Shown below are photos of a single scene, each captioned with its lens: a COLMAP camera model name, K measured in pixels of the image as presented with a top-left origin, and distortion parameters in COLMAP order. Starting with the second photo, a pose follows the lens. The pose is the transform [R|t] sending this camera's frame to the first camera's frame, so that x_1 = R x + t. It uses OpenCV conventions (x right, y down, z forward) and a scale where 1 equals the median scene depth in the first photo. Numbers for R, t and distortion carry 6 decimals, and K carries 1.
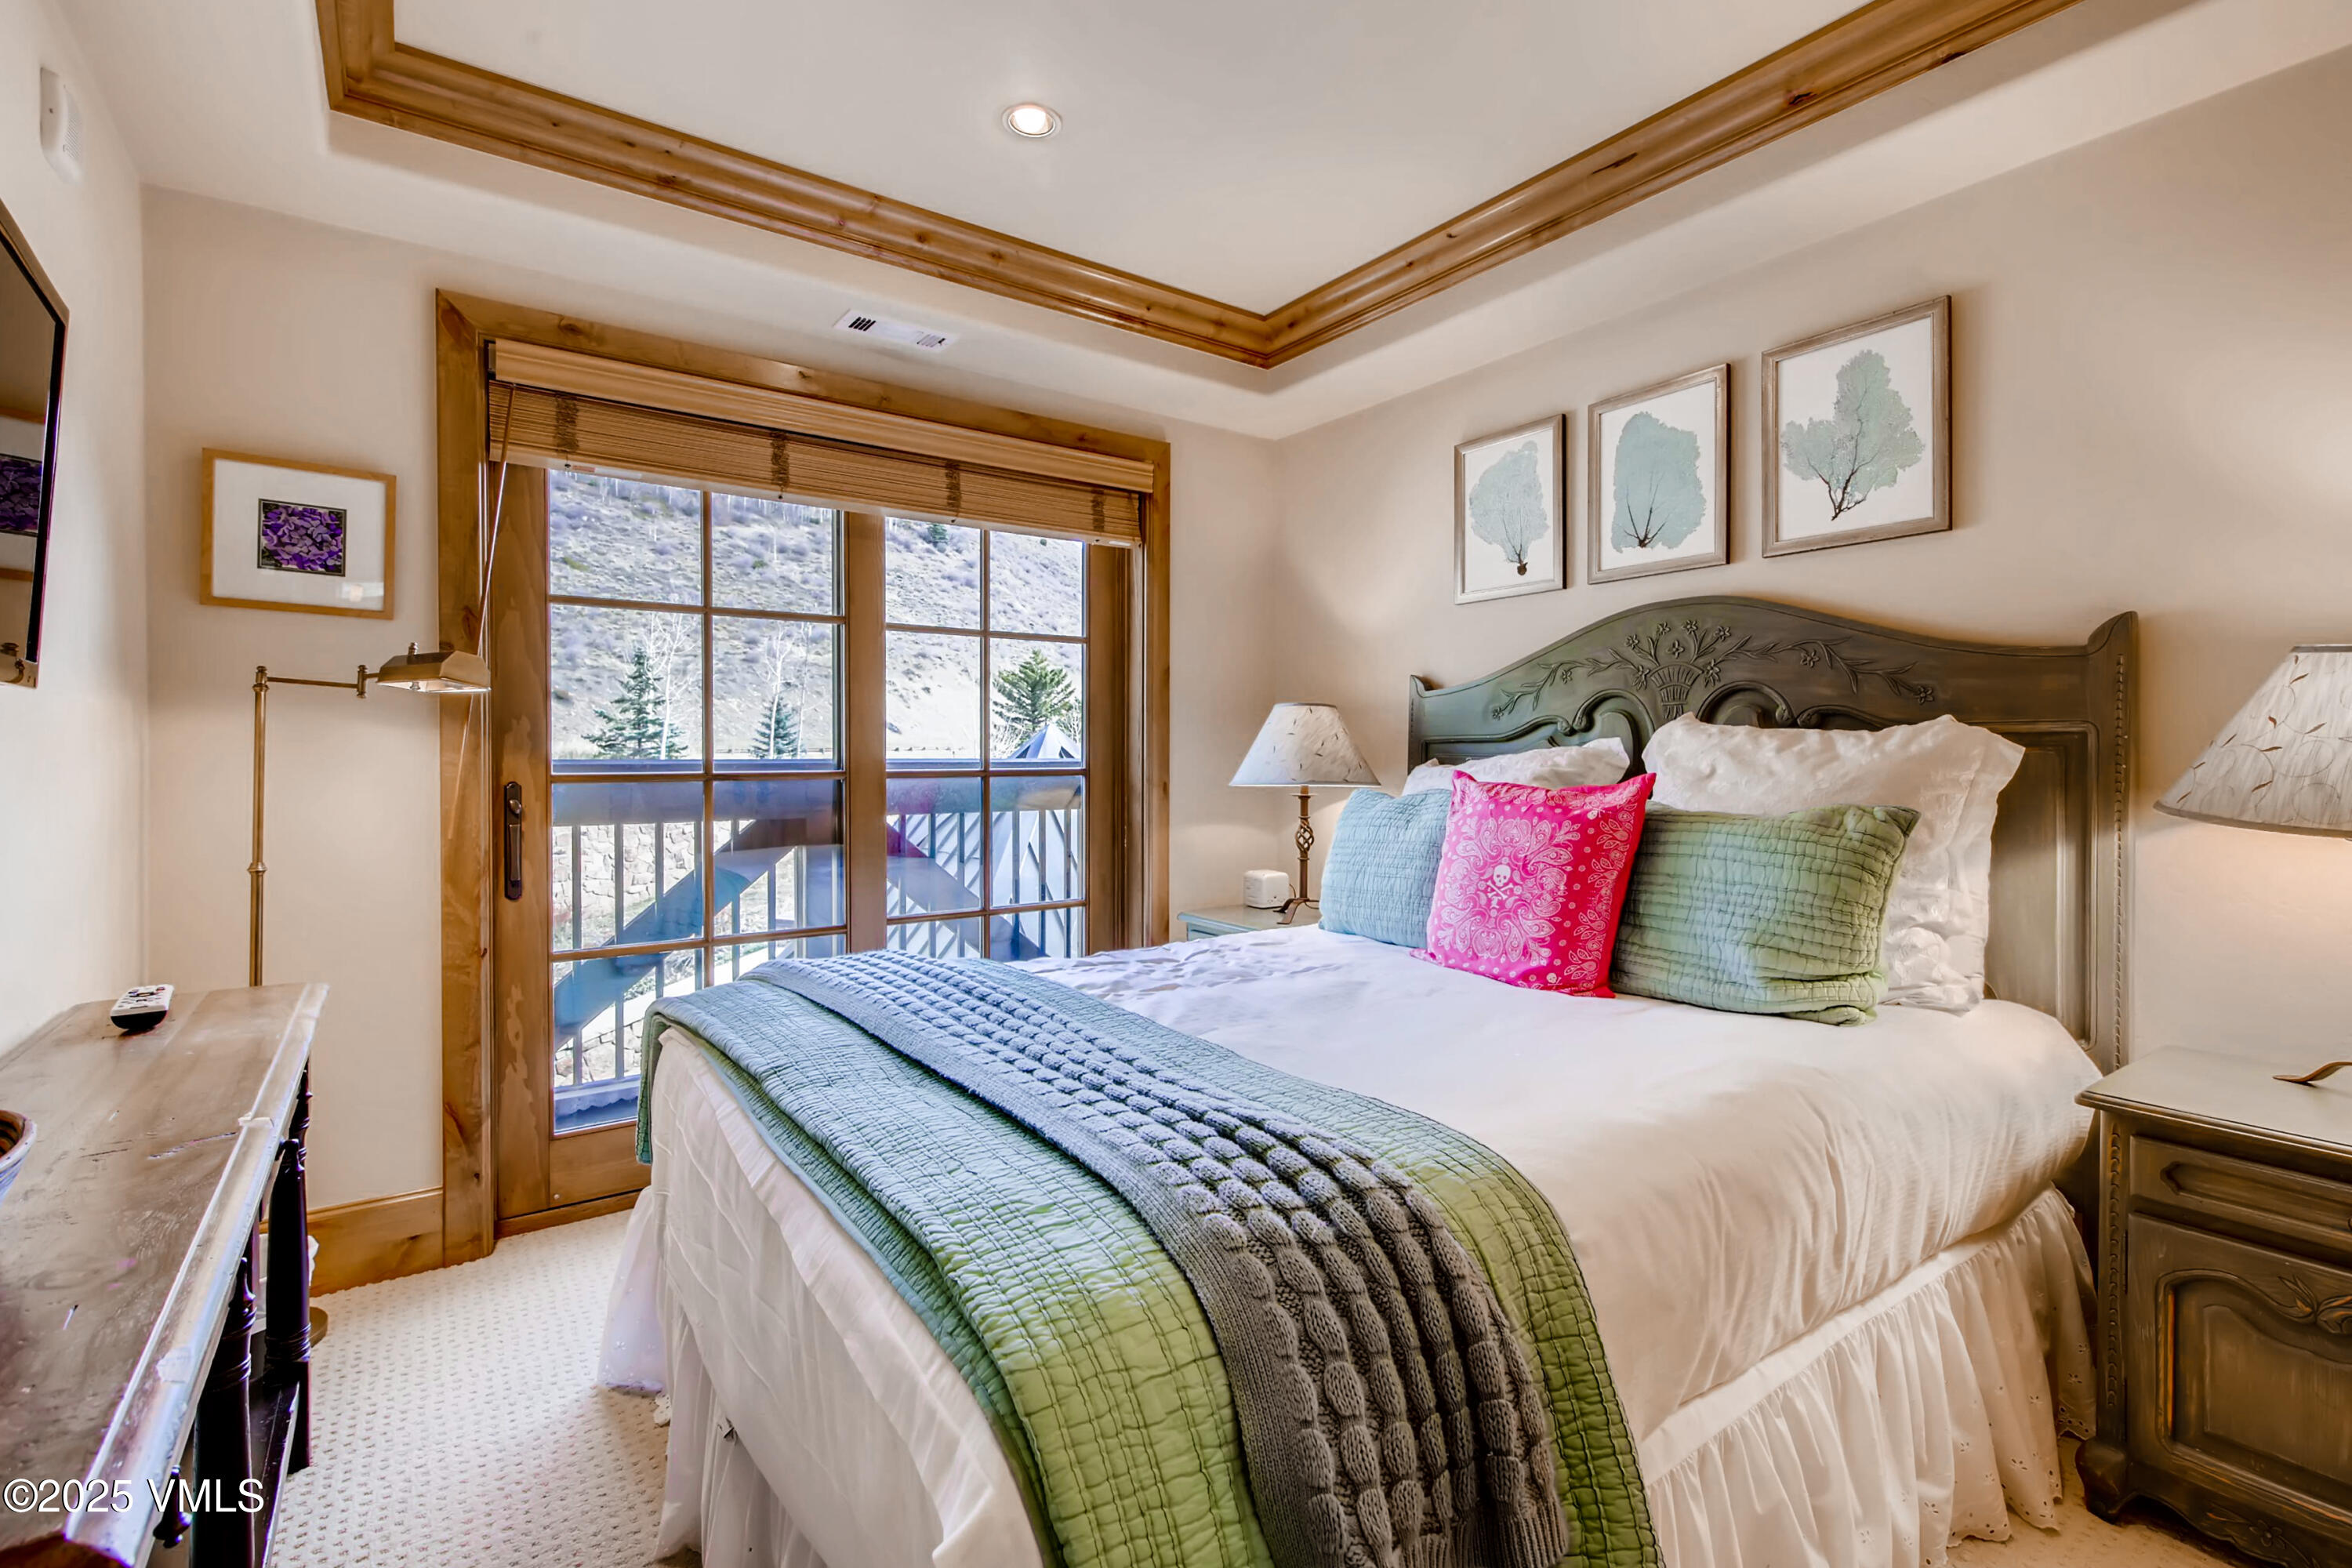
lens RADIAL K [[1072.1, 0, 1186.6], [0, 1072.1, 774.7], [0, 0, 1]] dist [0.003240, -0.000485]
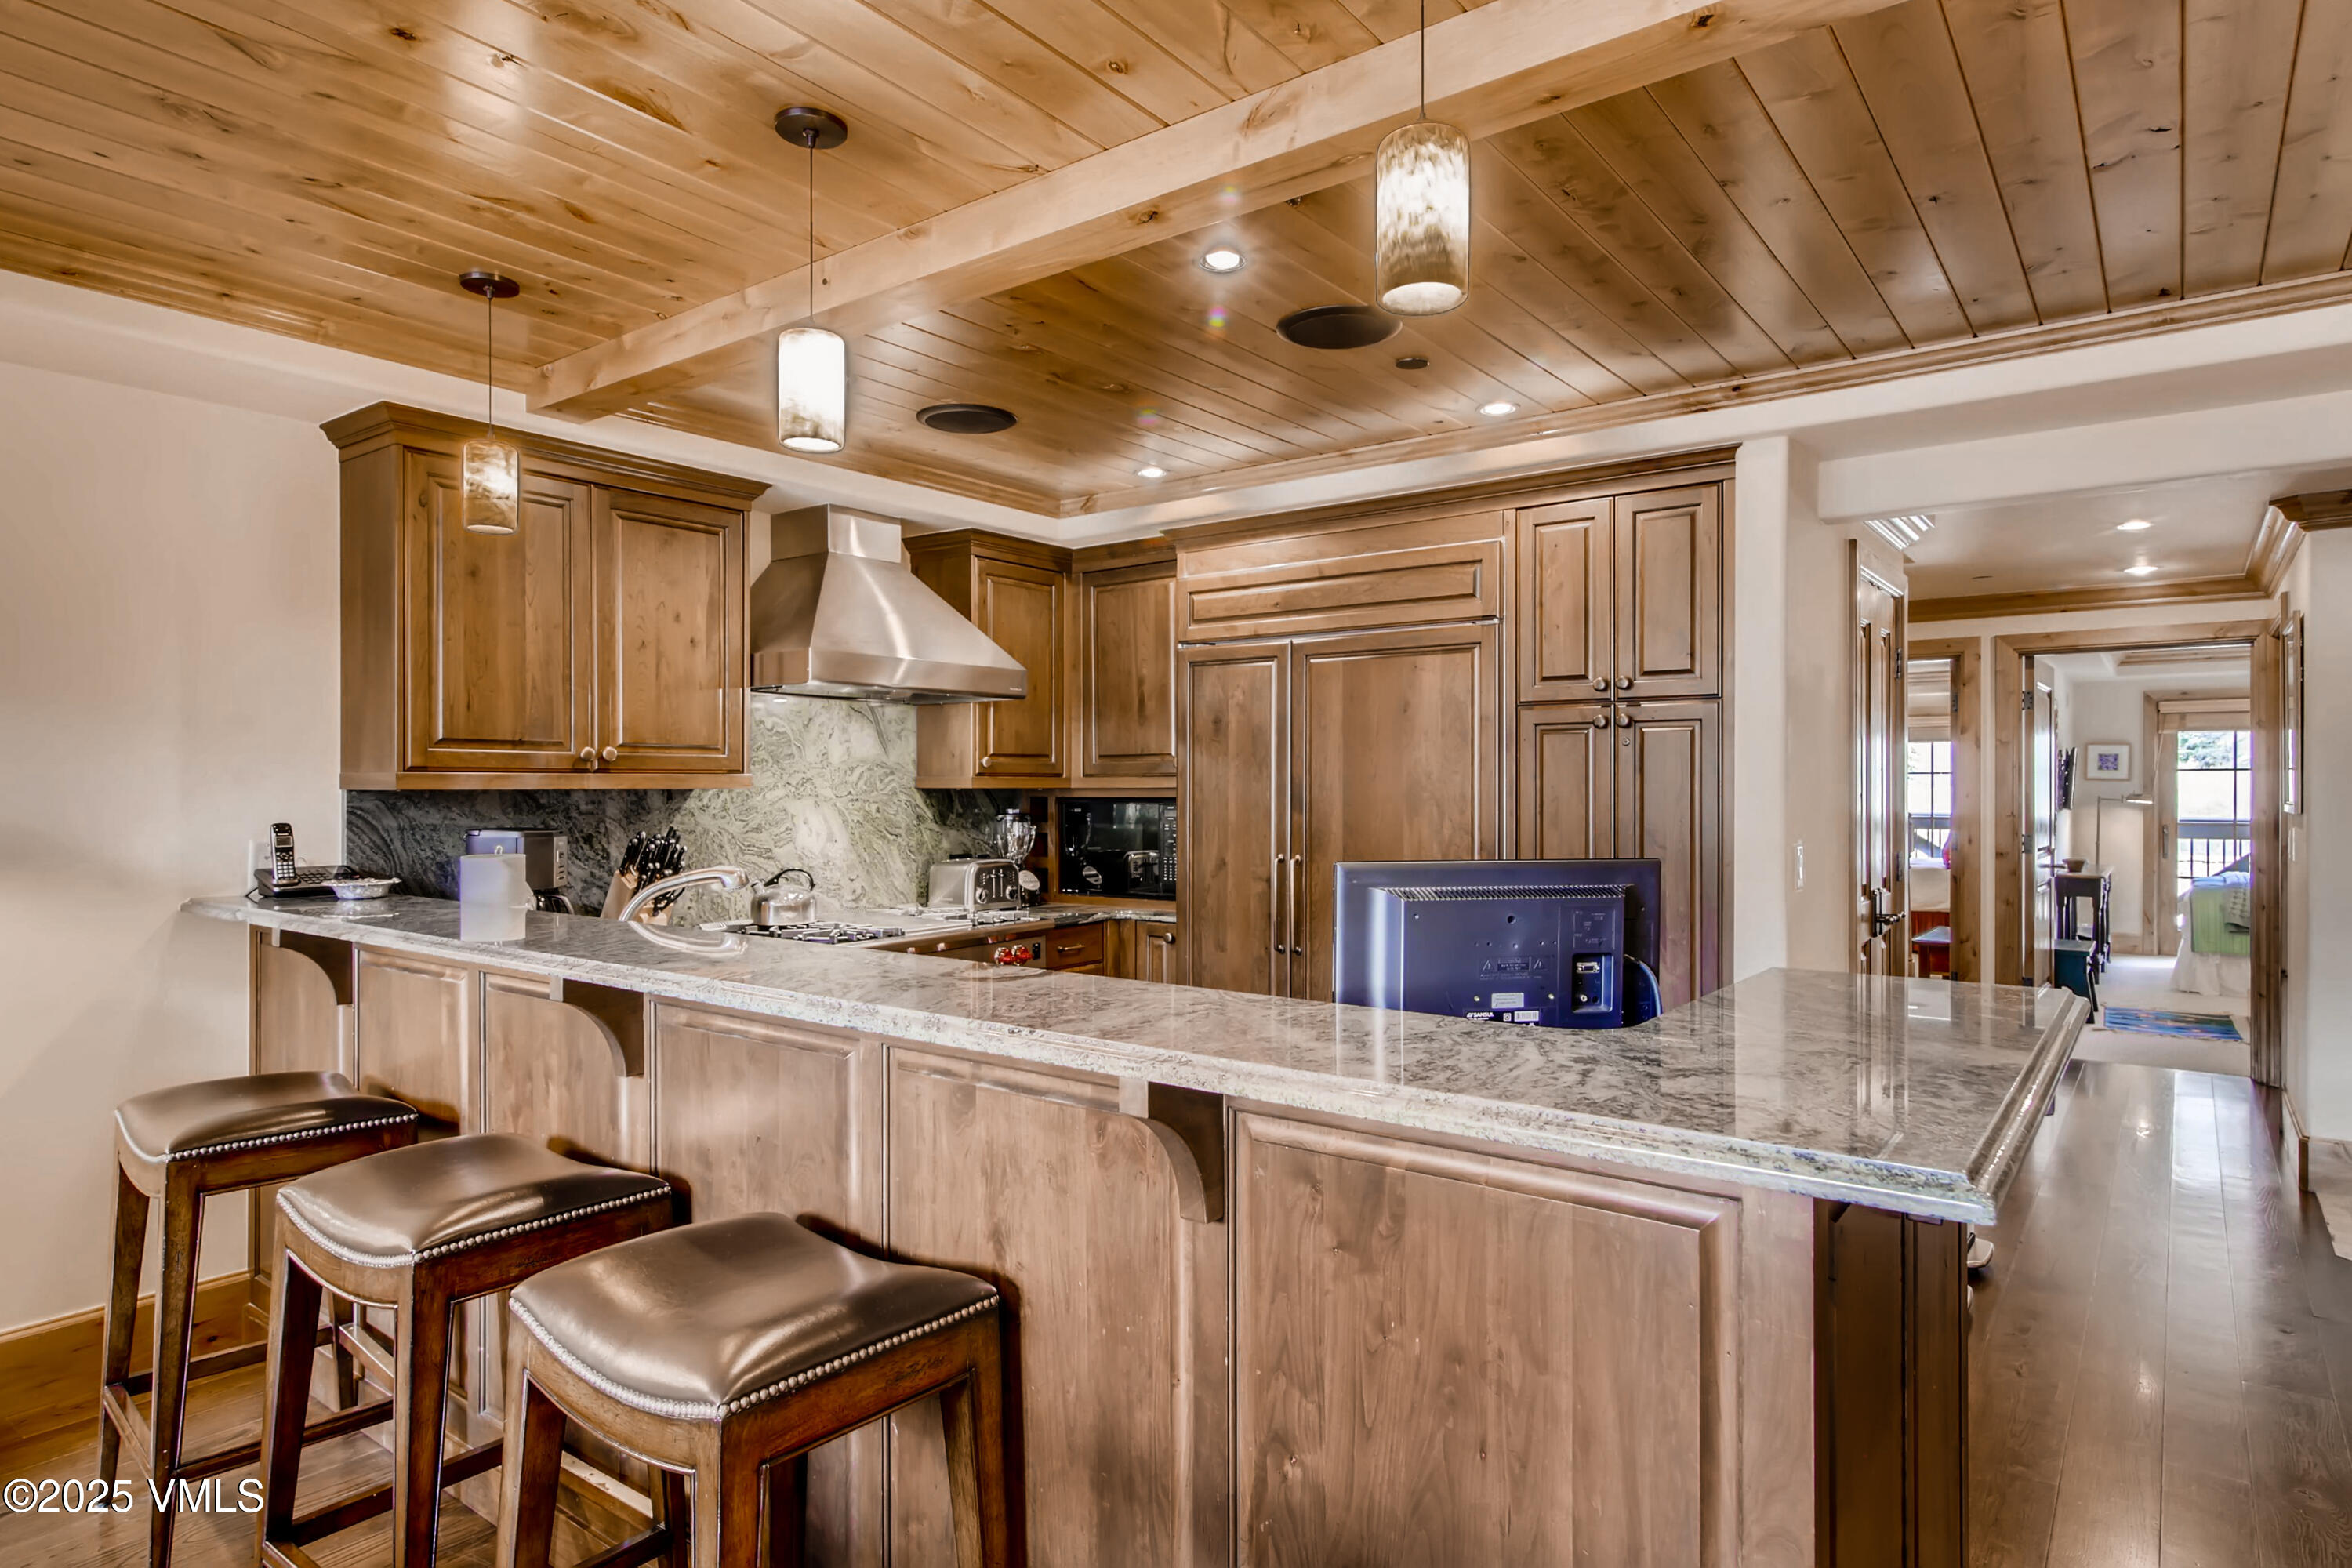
lens RADIAL K [[1310.2, 0, 1183.1], [0, 1310.2, 786.1], [0, 0, 1]] dist [0.018169, -0.000345]
pose [[0.311466, 0.004240, -0.950248, 2.715779], [-0.009309, 0.999956, 0.001411, -0.103268], [0.950212, 0.008406, 0.311492, -3.715818]]
